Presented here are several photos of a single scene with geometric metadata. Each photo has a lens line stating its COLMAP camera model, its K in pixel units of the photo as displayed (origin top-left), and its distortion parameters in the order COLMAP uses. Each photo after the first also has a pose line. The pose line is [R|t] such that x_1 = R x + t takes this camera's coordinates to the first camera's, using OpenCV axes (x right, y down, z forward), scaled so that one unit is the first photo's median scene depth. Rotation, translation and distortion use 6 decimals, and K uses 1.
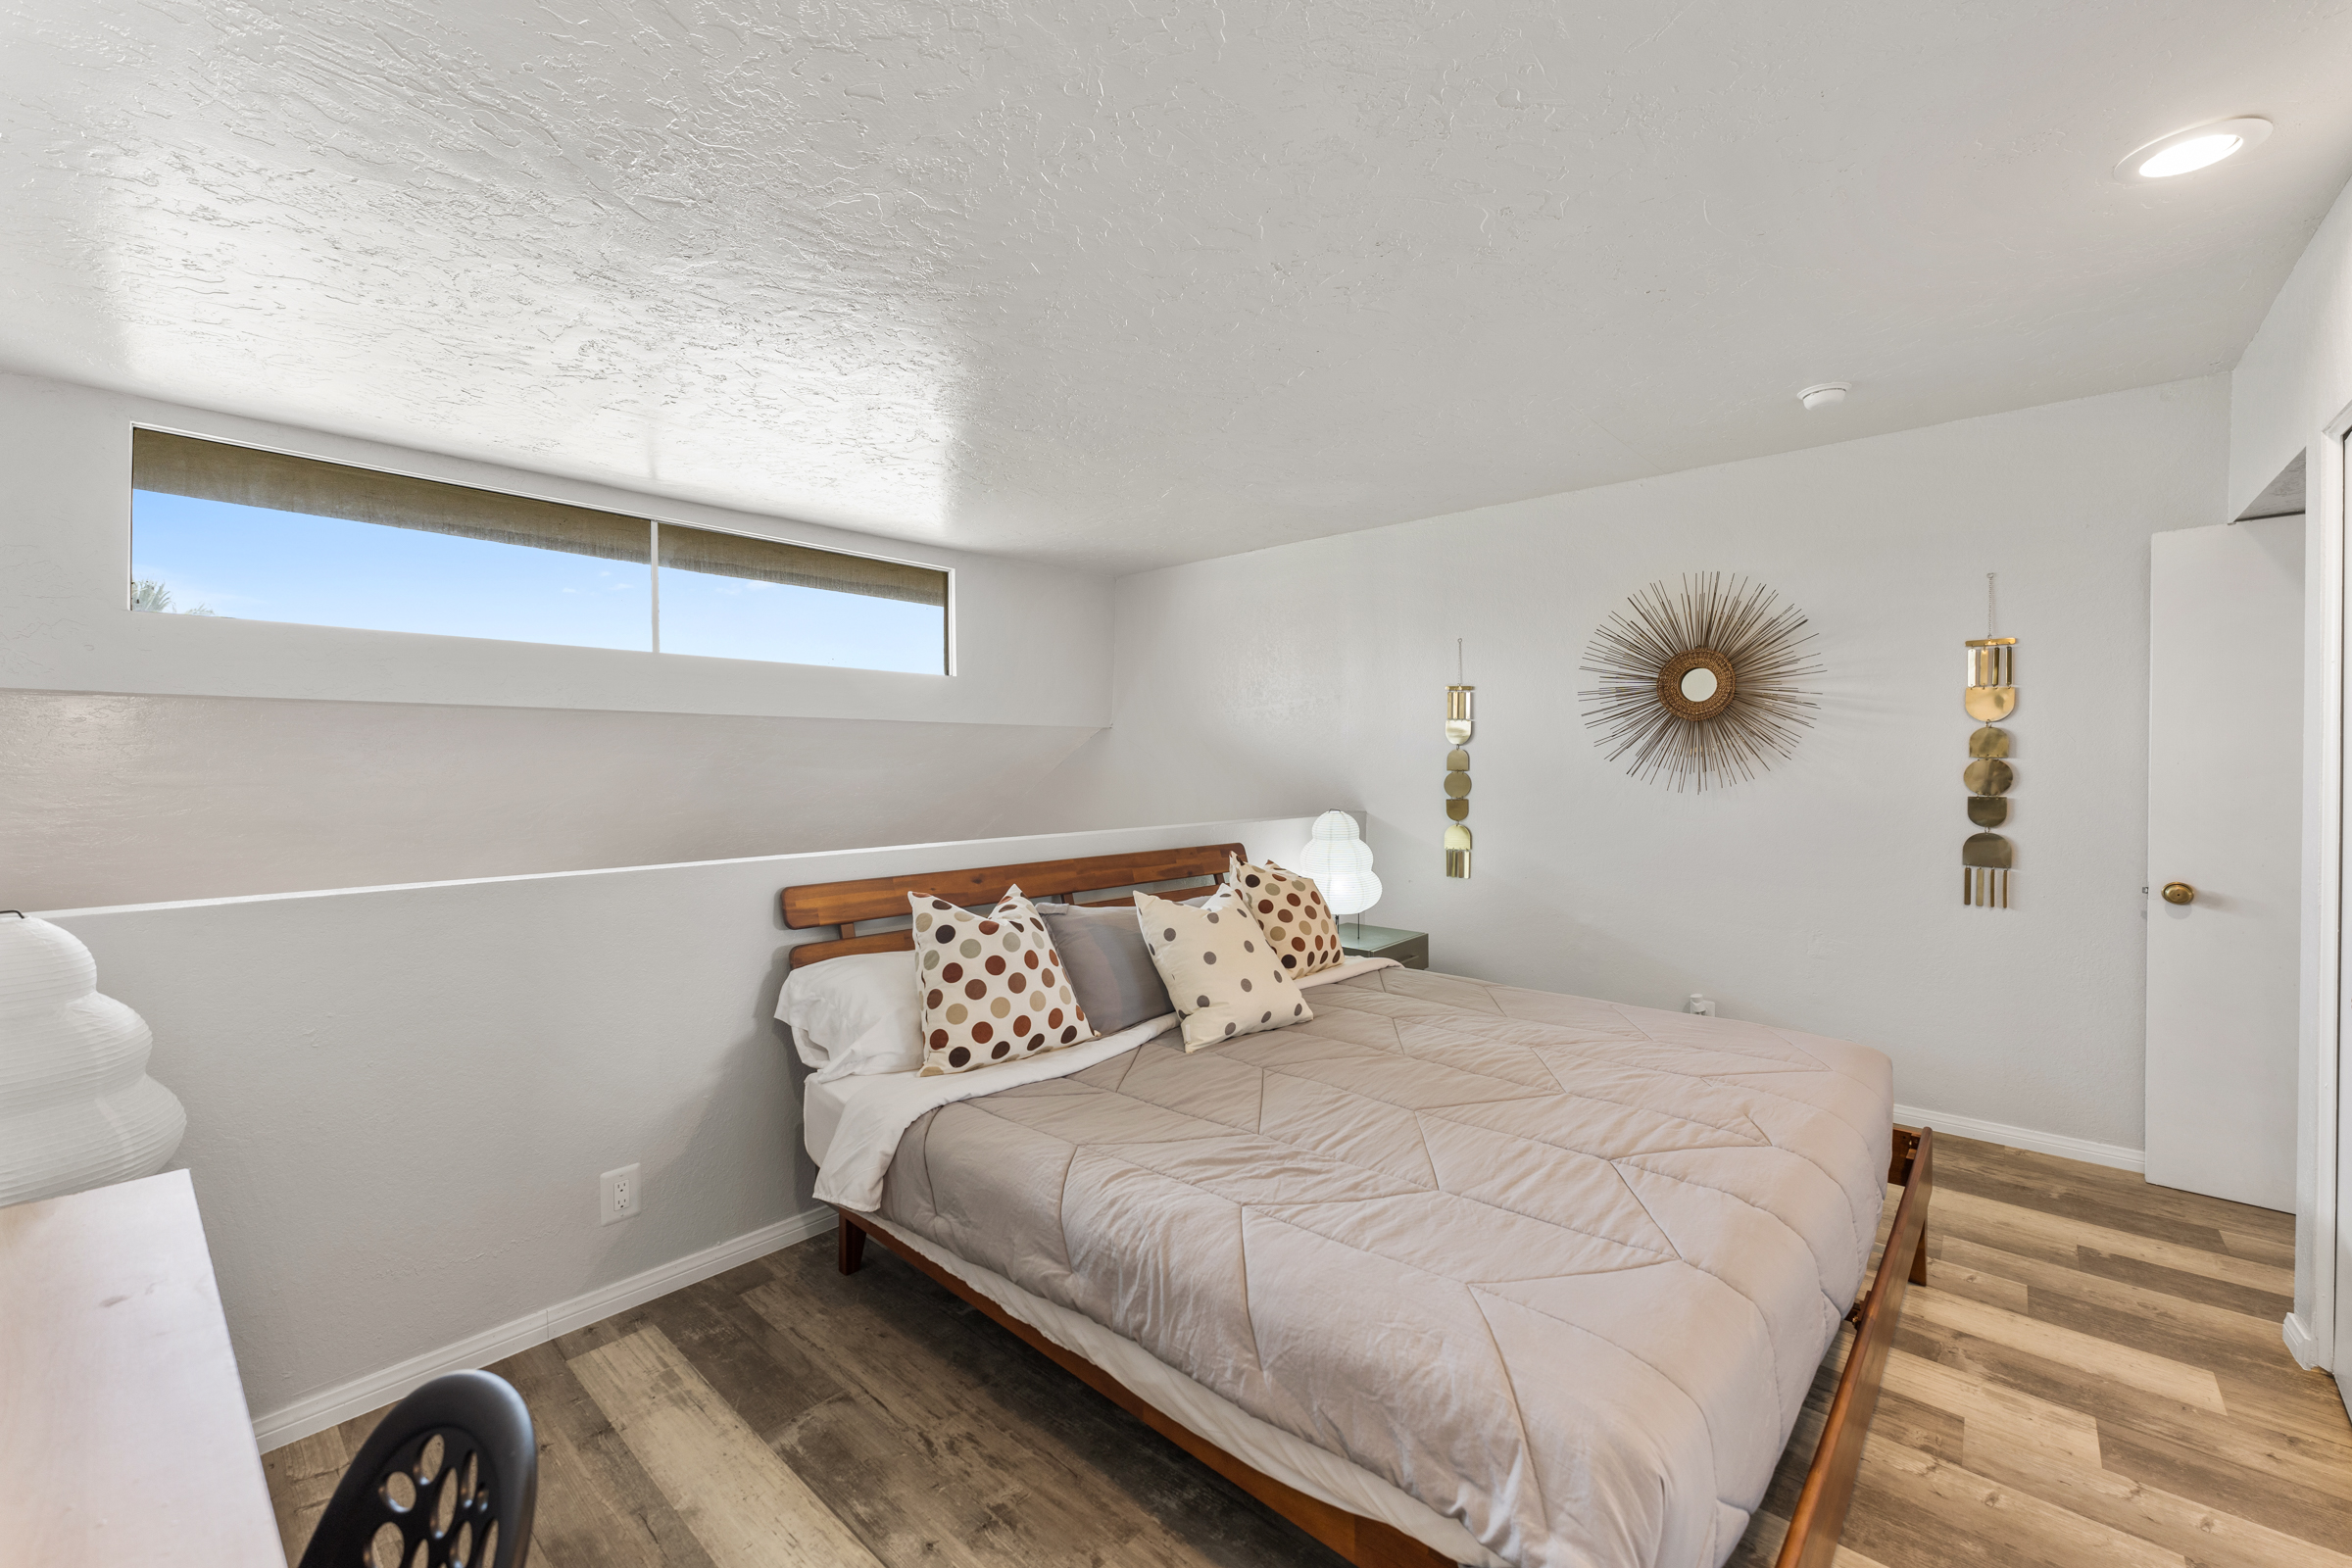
lens RADIAL K [[935.7, 0, 1172.6], [0, 935.7, 763.5], [0, 0, 1]] dist [0.001904, -0.000260]
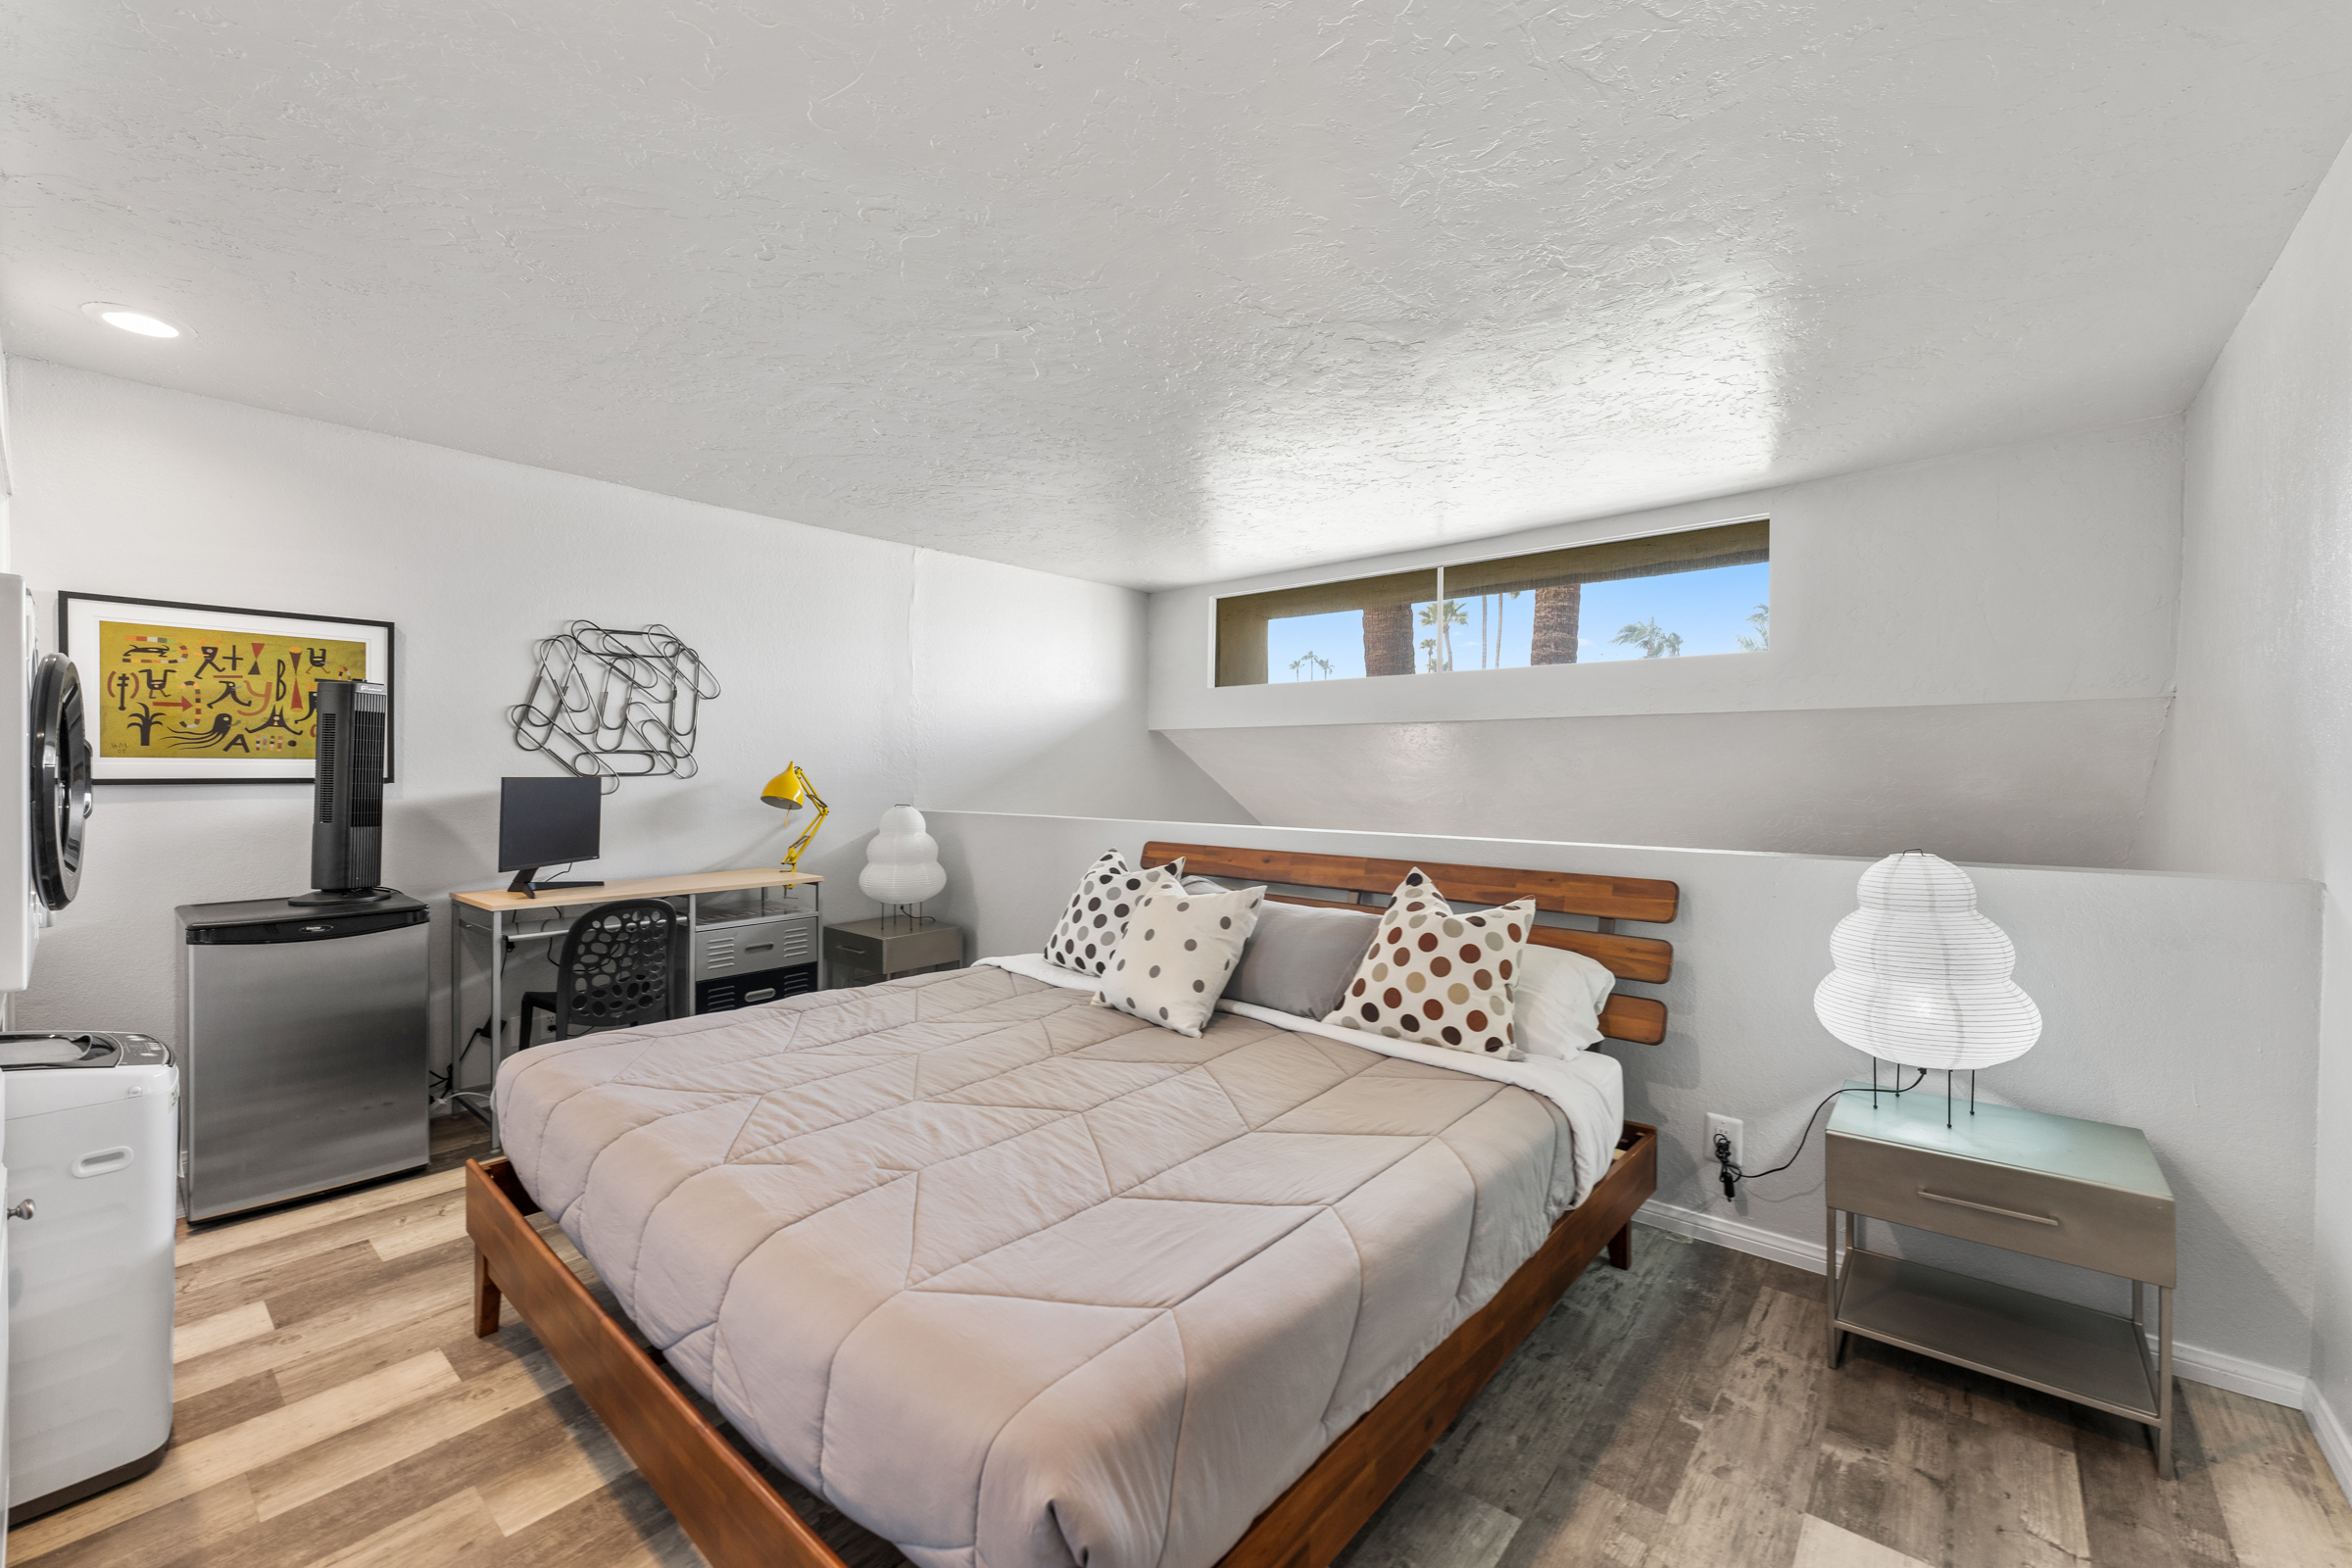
lens RADIAL K [[947.1, 0, 1179.9], [0, 947.1, 779.0], [0, 0, 1]] dist [0.000208, -0.000113]
pose [[0.028231, 0.010542, -0.999546, 0.849567], [-0.006856, 0.999923, 0.010352, 0.011914], [0.999578, 0.006561, 0.028301, 0.767091]]
